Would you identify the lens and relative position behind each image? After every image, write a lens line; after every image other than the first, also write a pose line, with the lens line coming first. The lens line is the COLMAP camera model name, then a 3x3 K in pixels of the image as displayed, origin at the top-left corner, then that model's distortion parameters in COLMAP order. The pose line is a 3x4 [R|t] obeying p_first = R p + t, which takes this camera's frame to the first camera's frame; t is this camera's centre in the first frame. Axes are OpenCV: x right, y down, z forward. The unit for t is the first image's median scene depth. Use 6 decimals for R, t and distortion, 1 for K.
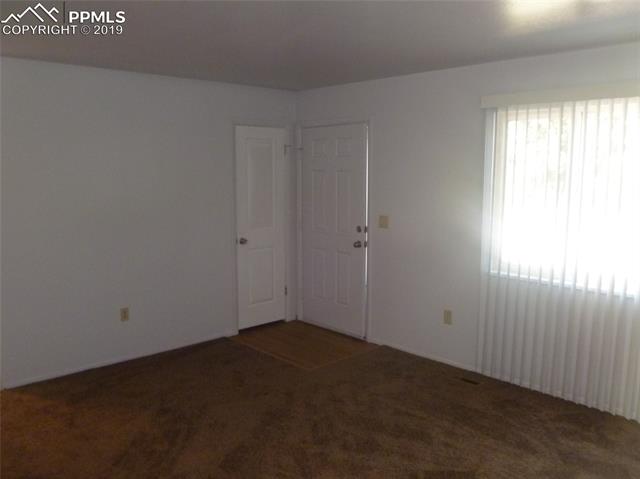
lens RADIAL K [[544.2, 0, 320.0], [0, 544.2, 239.5], [0, 0, 1]] dist [-0.067268, 0.003685]
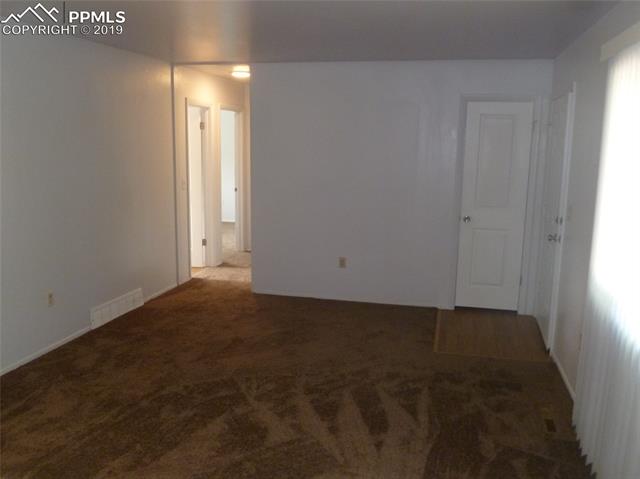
lens RADIAL K [[544.2, 0, 320.0], [0, 544.2, 239.5], [0, 0, 1]] dist [-0.067268, 0.003685]
pose [[0.537127, 0.150396, -0.829985, 0.555790], [-0.118799, 0.987657, 0.102086, -0.029818], [0.835094, 0.043768, 0.548364, 0.241281]]
